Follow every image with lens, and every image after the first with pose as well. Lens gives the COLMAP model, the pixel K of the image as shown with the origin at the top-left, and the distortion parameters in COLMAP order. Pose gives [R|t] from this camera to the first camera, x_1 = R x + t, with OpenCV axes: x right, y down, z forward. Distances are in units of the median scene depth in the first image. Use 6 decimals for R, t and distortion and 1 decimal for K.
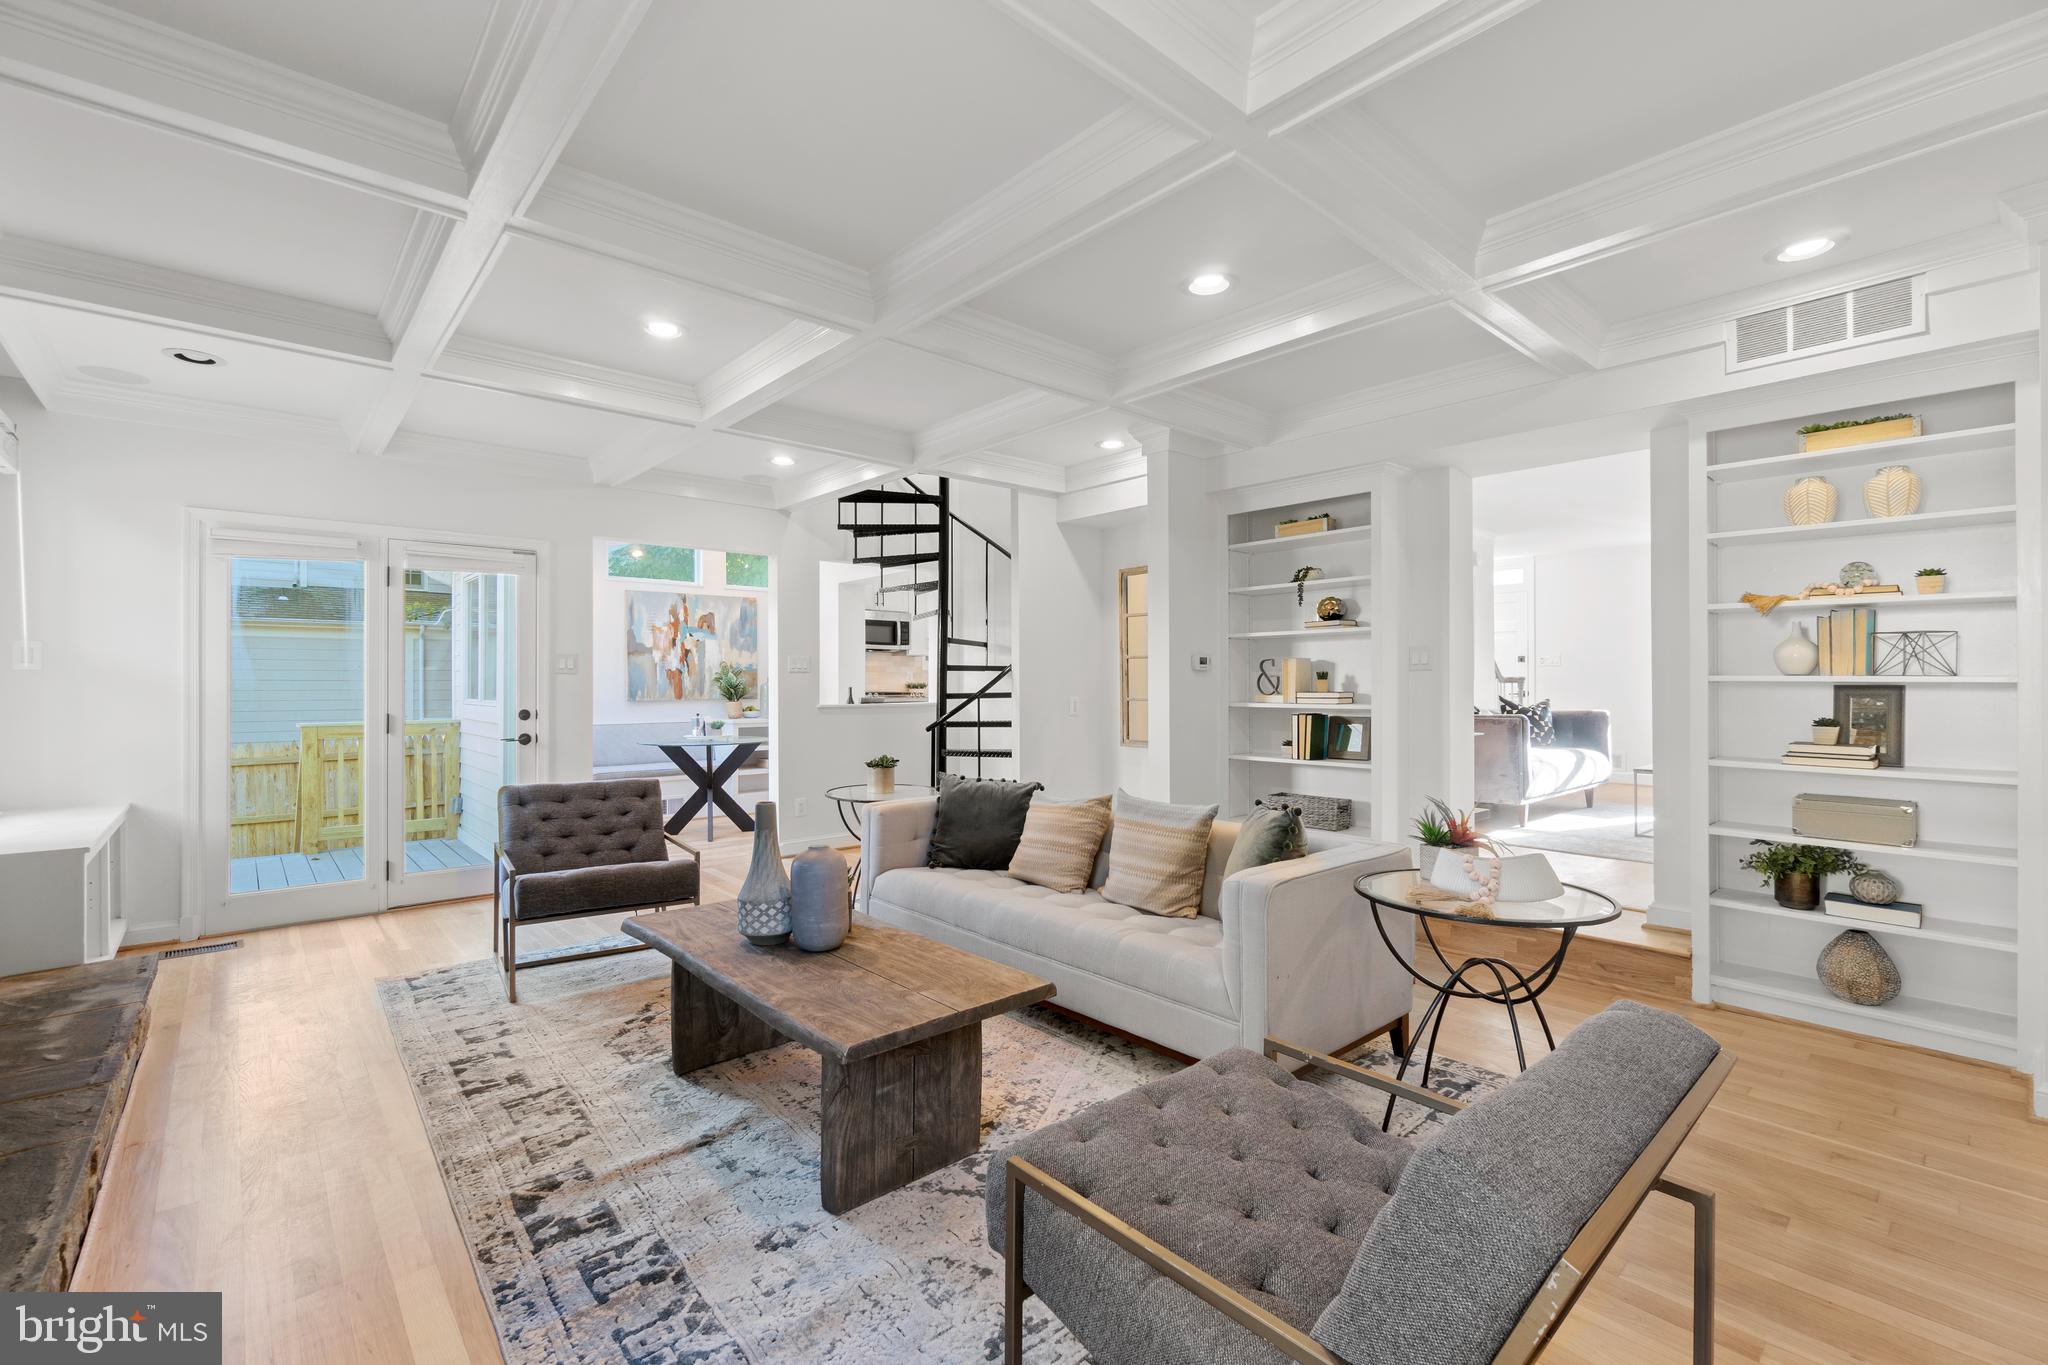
lens RADIAL K [[888.8, 0, 1008.0], [0, 888.8, 684.3], [0, 0, 1]] dist [-0.006193, 0.001194]
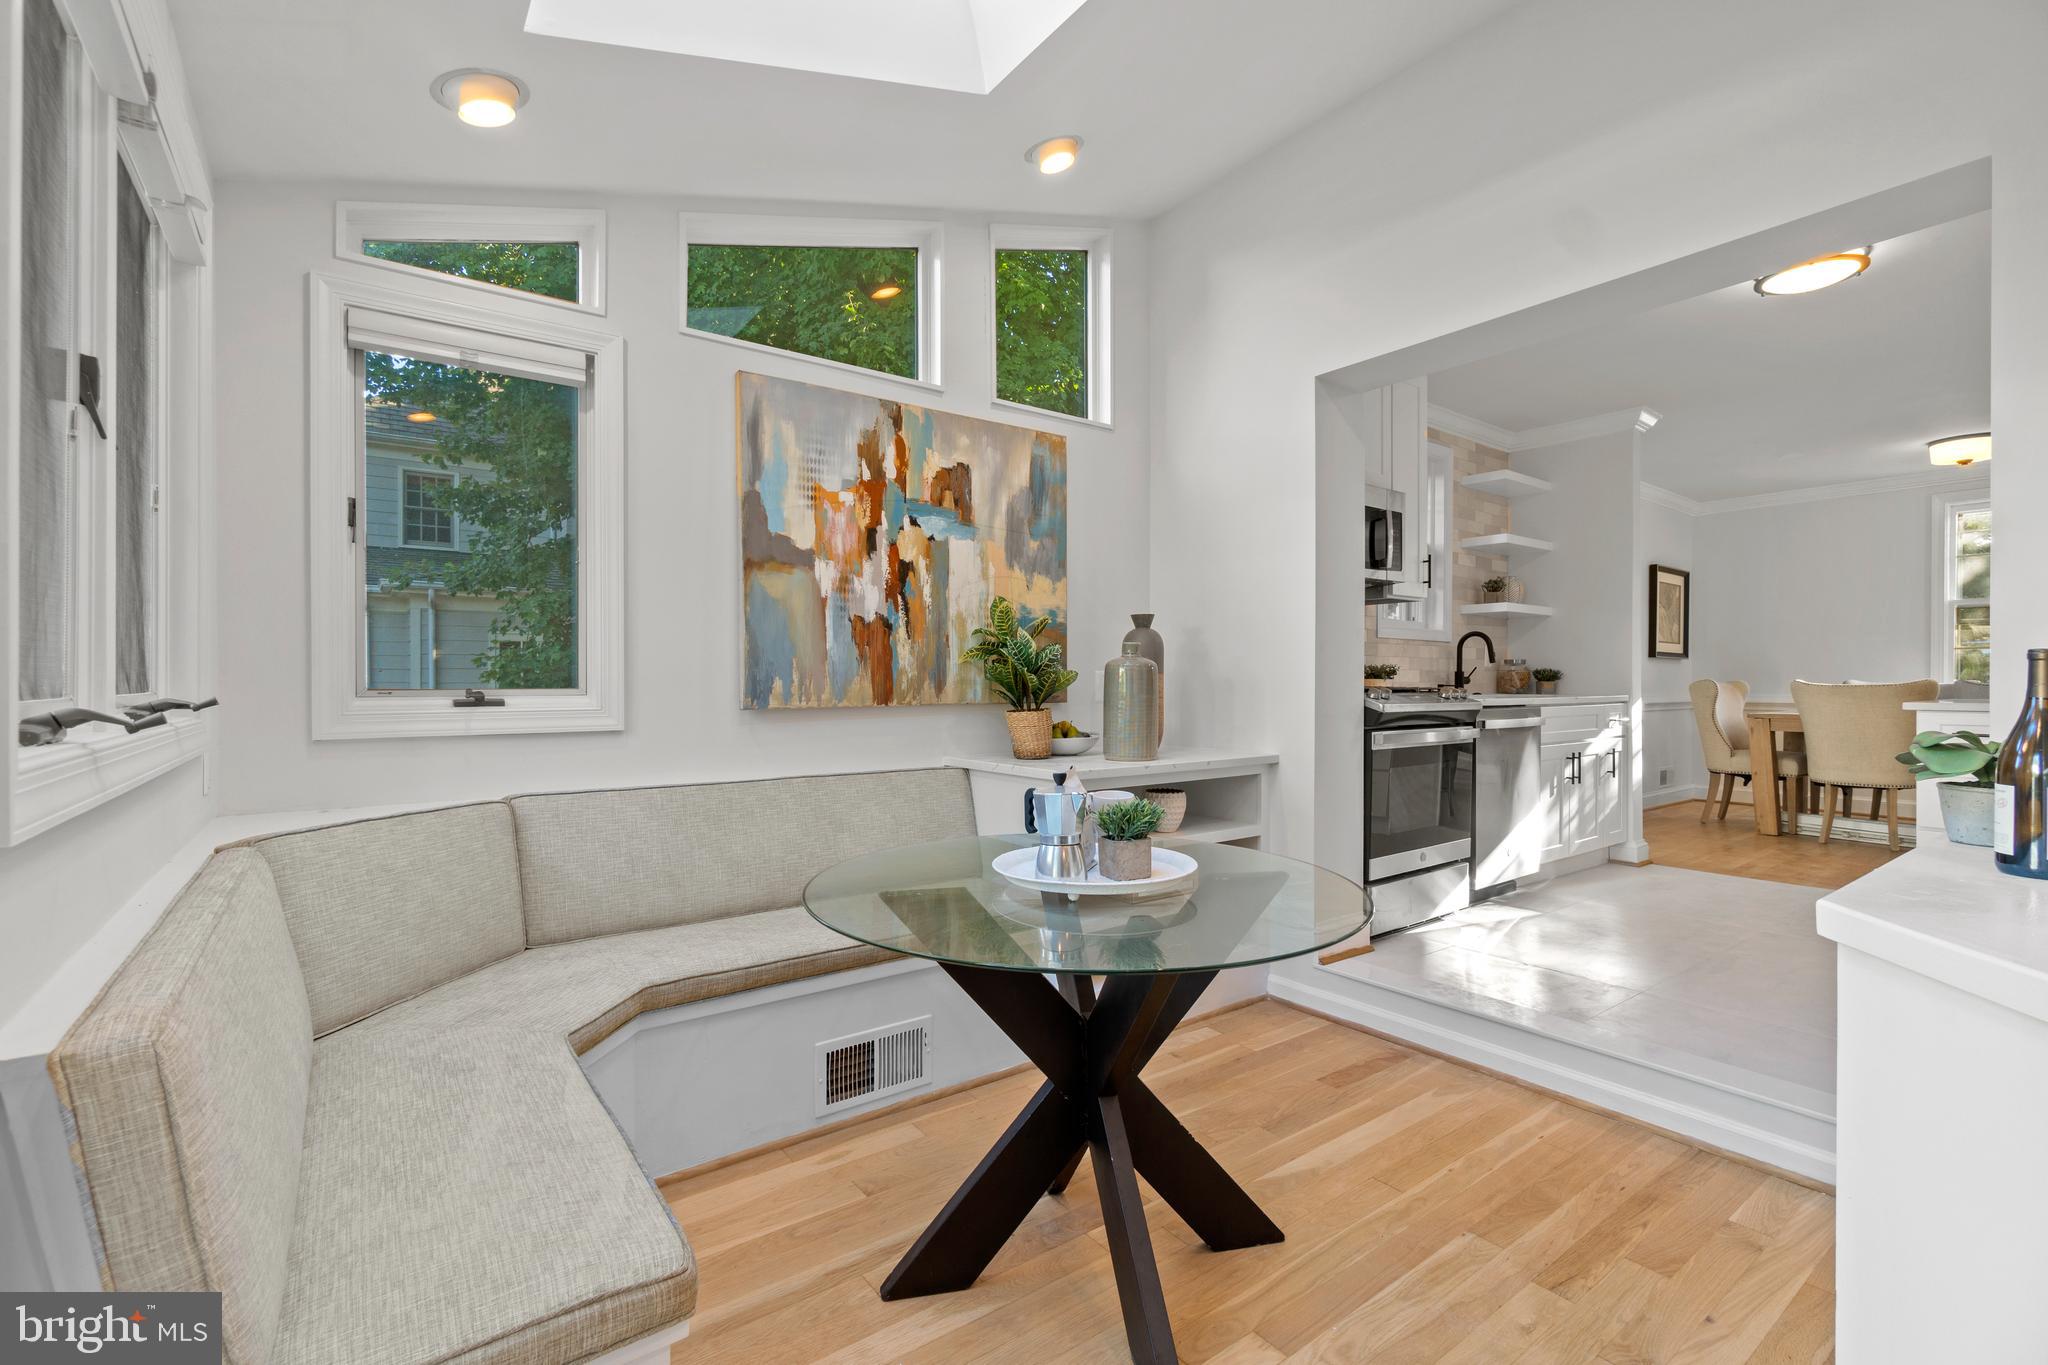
lens RADIAL K [[888.8, 0, 992.4], [0, 888.8, 689.7], [0, 0, 1]] dist [-0.006193, 0.001194]
pose [[0.994596, 0.003349, -0.103763, -0.288446], [-0.002653, 0.999973, 0.006848, 0.008549], [0.103784, -0.006536, 0.994578, 0.650464]]
